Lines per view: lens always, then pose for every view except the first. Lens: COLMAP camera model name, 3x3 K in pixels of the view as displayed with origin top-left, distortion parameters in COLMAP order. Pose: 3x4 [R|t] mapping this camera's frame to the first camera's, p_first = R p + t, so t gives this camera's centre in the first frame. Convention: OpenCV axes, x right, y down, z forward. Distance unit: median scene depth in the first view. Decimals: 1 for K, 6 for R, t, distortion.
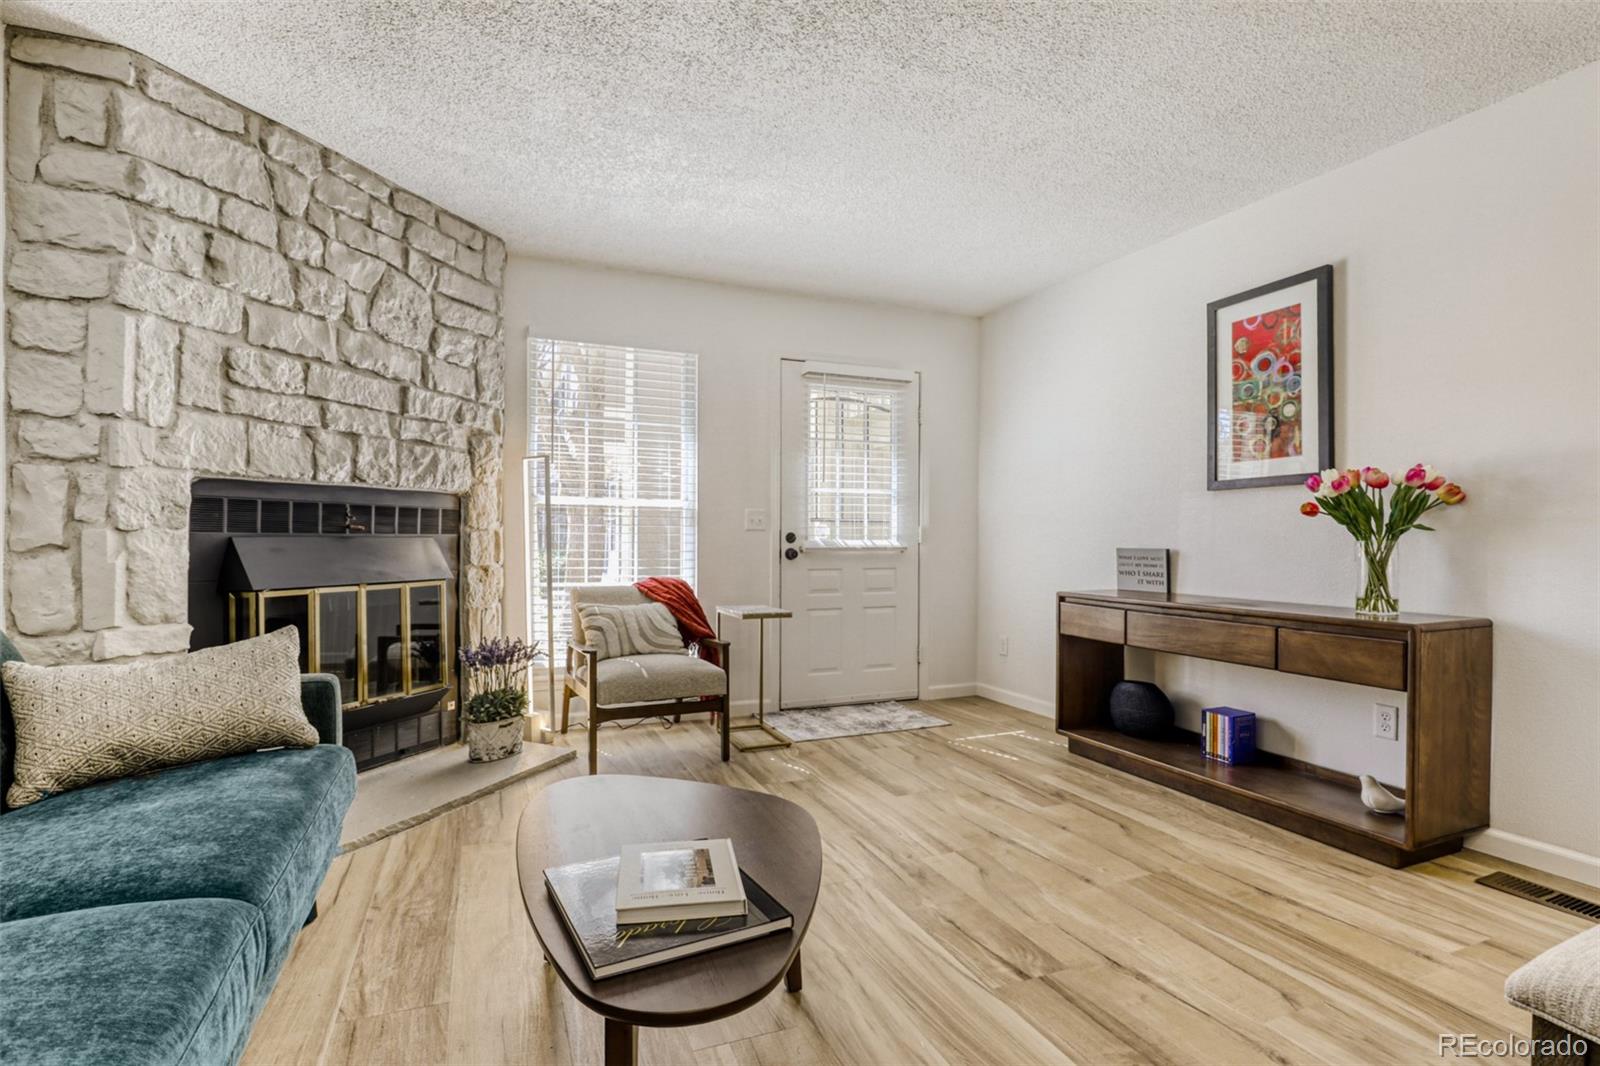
lens RADIAL K [[745.1, 0, 802.7], [0, 745.1, 542.4], [0, 0, 1]] dist [-0.039821, 0.008422]
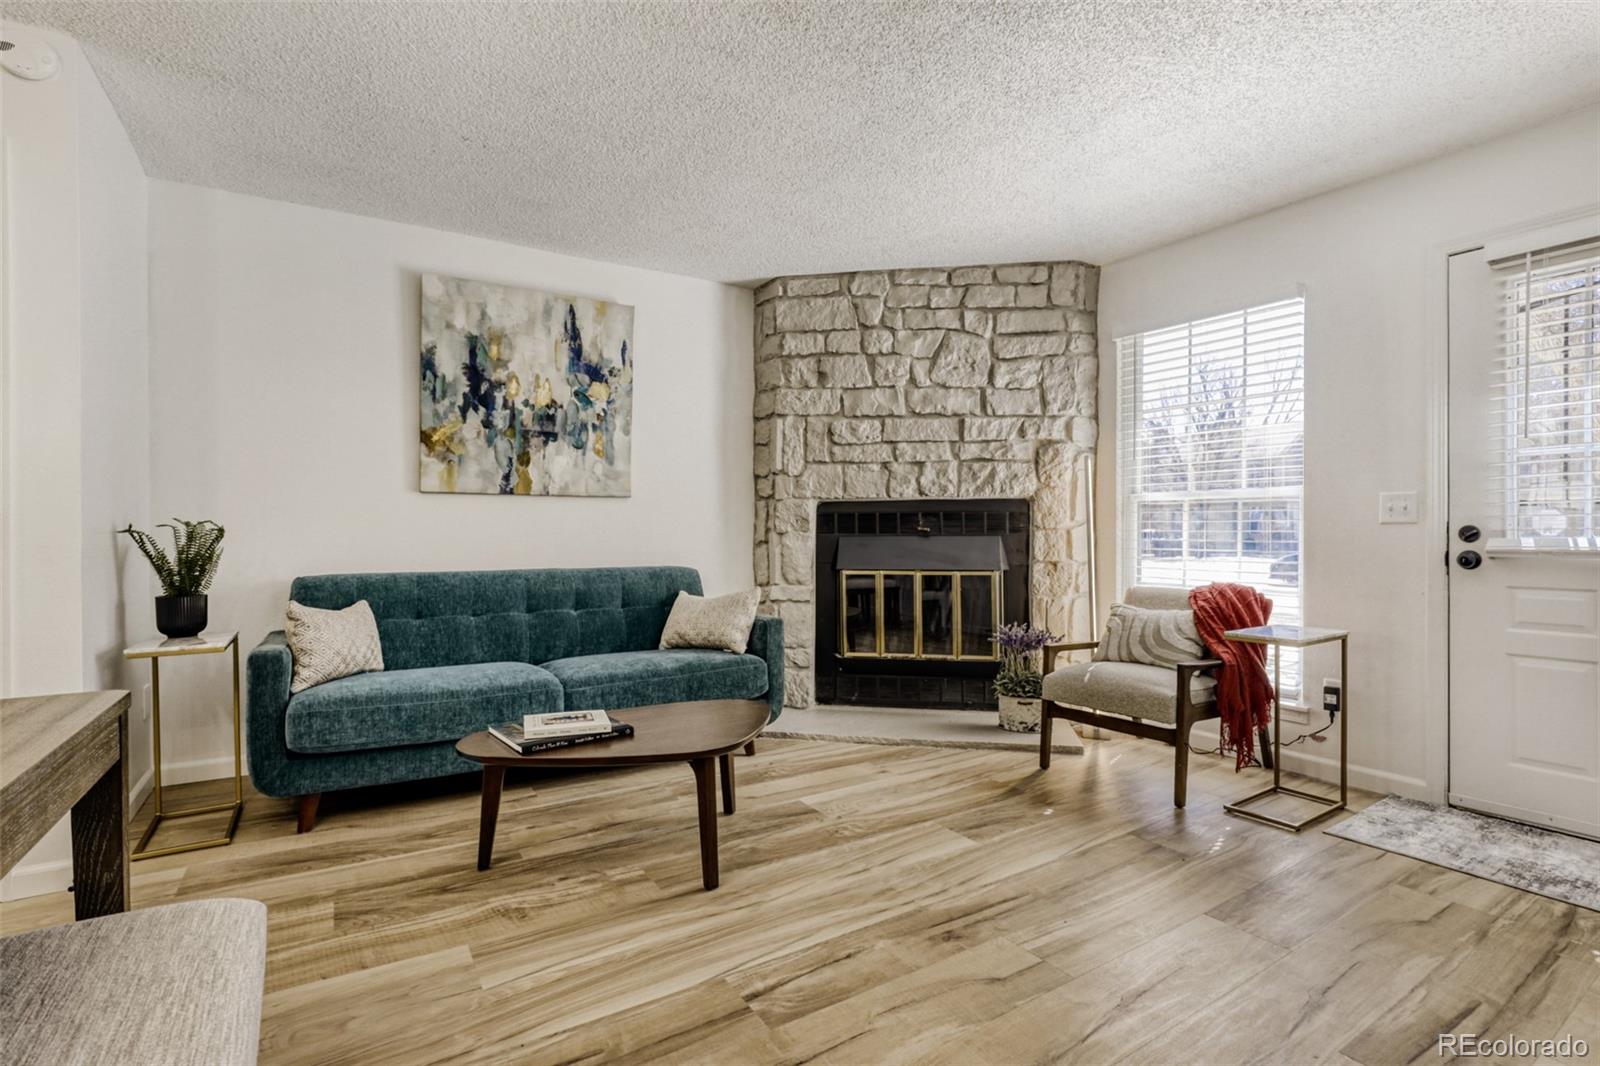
lens RADIAL K [[747.3, 0, 802.9], [0, 747.3, 529.6], [0, 0, 1]] dist [-0.021477, -0.000086]
pose [[0.190568, -0.013105, -0.981587, 0.727864], [-0.003291, 0.999897, -0.013988, 0.000944], [0.981669, 0.005896, 0.190505, 0.509521]]
